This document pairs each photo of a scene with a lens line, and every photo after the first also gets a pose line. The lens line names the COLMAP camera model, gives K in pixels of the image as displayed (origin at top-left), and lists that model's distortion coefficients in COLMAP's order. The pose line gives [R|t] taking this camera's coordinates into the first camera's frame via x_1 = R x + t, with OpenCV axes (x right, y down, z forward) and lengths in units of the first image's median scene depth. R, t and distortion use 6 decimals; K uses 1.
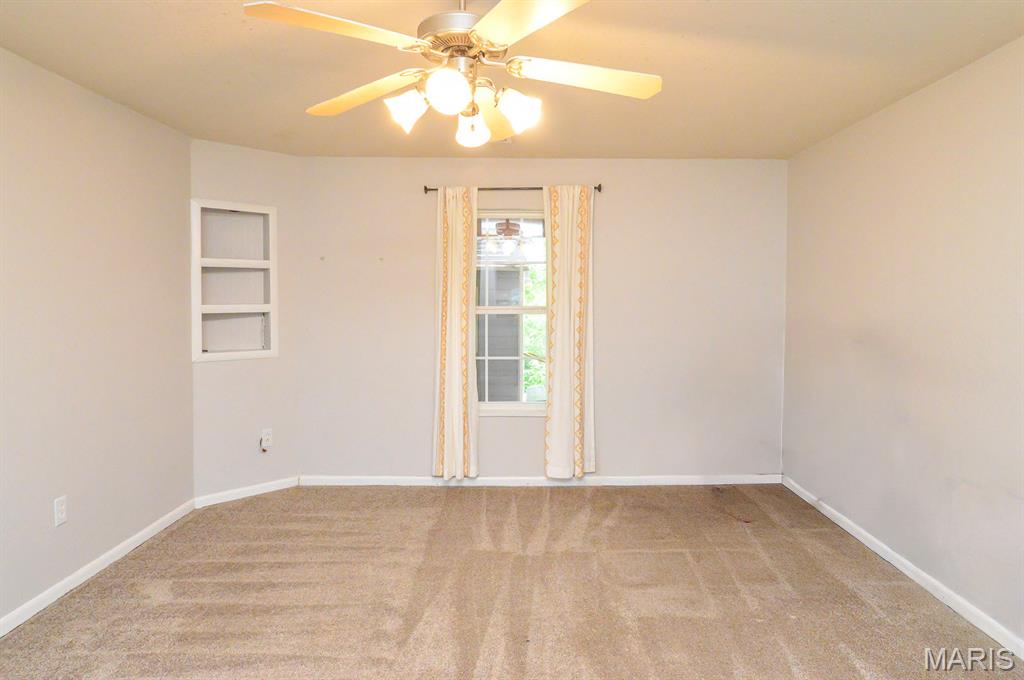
lens RADIAL K [[567.0, 0, 539.7], [0, 567.0, 305.6], [0, 0, 1]] dist [0.004607, -0.016814]
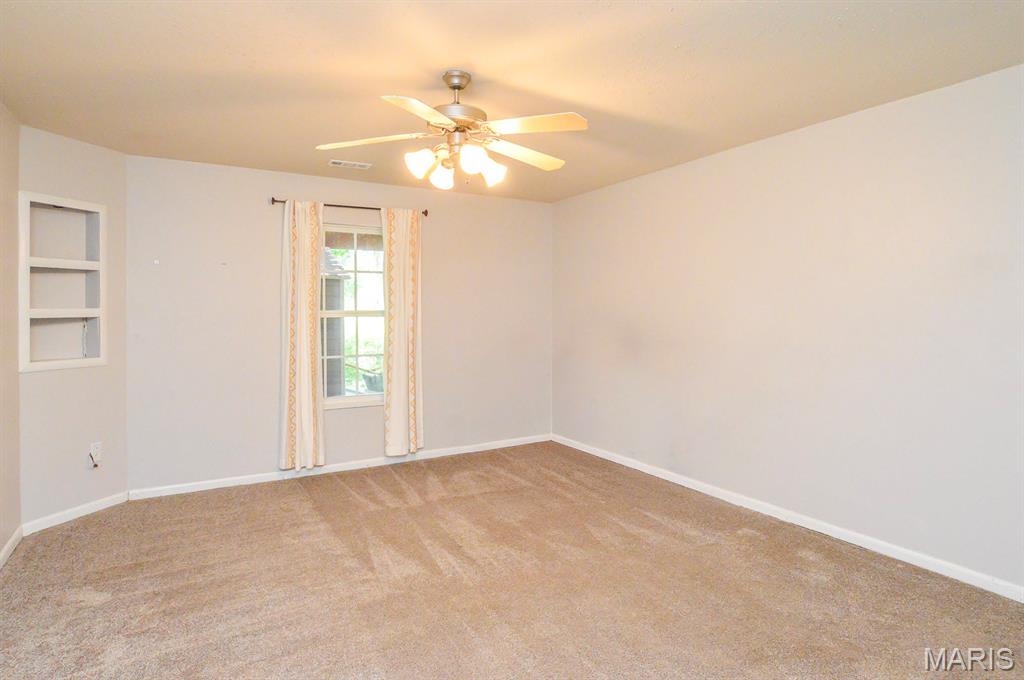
lens RADIAL K [[567.0, 0, 539.7], [0, 567.0, 305.6], [0, 0, 1]] dist [0.004607, -0.016814]
pose [[0.853195, -0.001263, 0.521591, -0.346414], [0.013492, 0.999716, -0.019649, 0.021138], [-0.521418, 0.023802, 0.852969, -0.174911]]
